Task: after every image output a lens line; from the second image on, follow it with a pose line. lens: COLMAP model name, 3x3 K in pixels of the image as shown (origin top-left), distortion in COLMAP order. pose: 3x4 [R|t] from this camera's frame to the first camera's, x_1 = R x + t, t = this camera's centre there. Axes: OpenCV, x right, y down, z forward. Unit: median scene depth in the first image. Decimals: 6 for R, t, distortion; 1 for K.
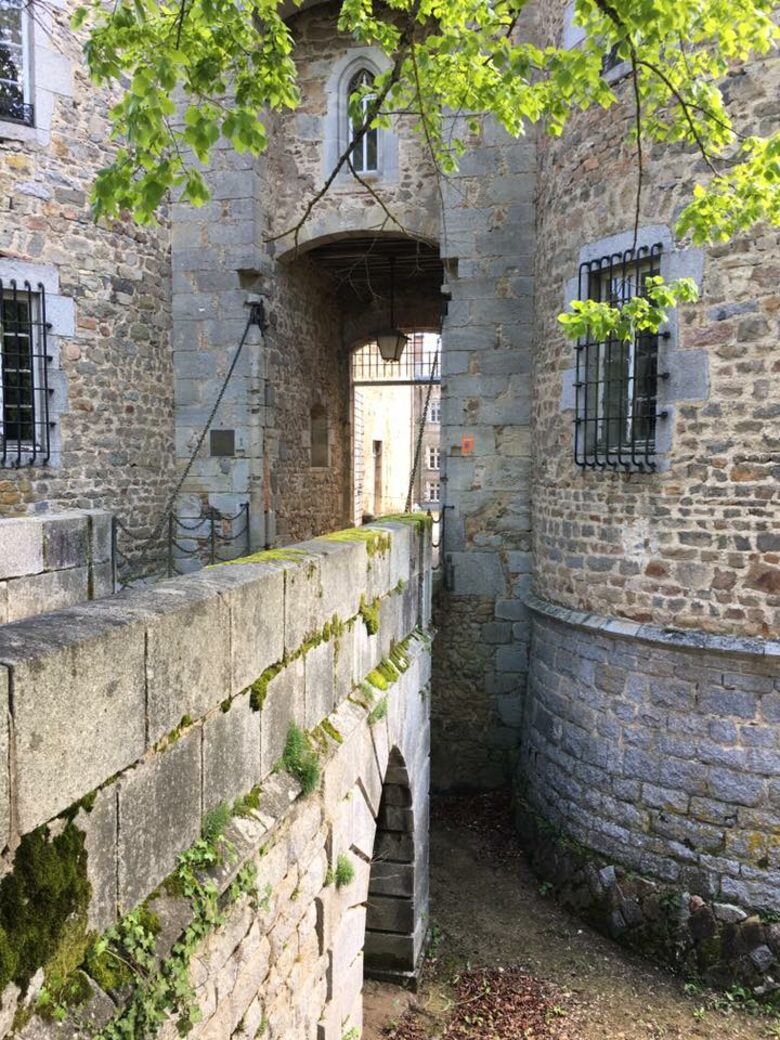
lens RADIAL K [[887.1, 0, 390.0], [0, 887.1, 520.0], [0, 0, 1]] dist [0.083350, -0.116881]
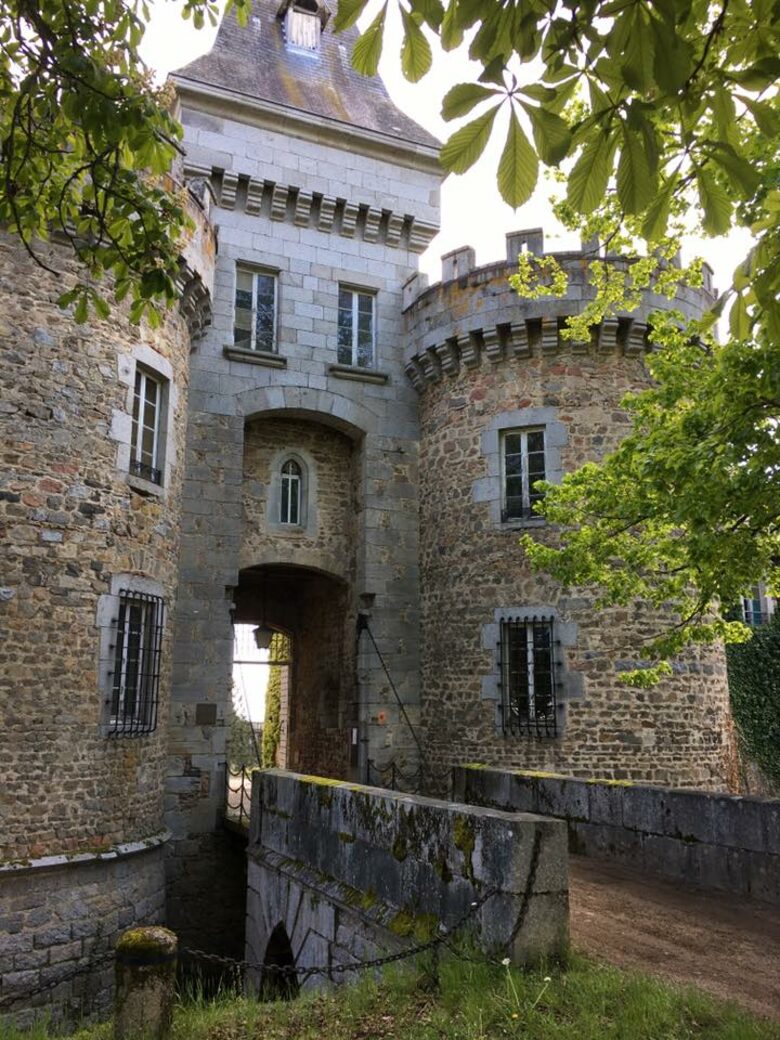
lens RADIAL K [[887.1, 0, 390.0], [0, 887.1, 520.0], [0, 0, 1]] dist [0.083350, -0.116881]
pose [[0.807589, 0.128998, 0.575465, -1.140974], [0.033812, 0.964052, -0.263555, -0.011906], [-0.588776, 0.232302, 0.774196, -0.342398]]
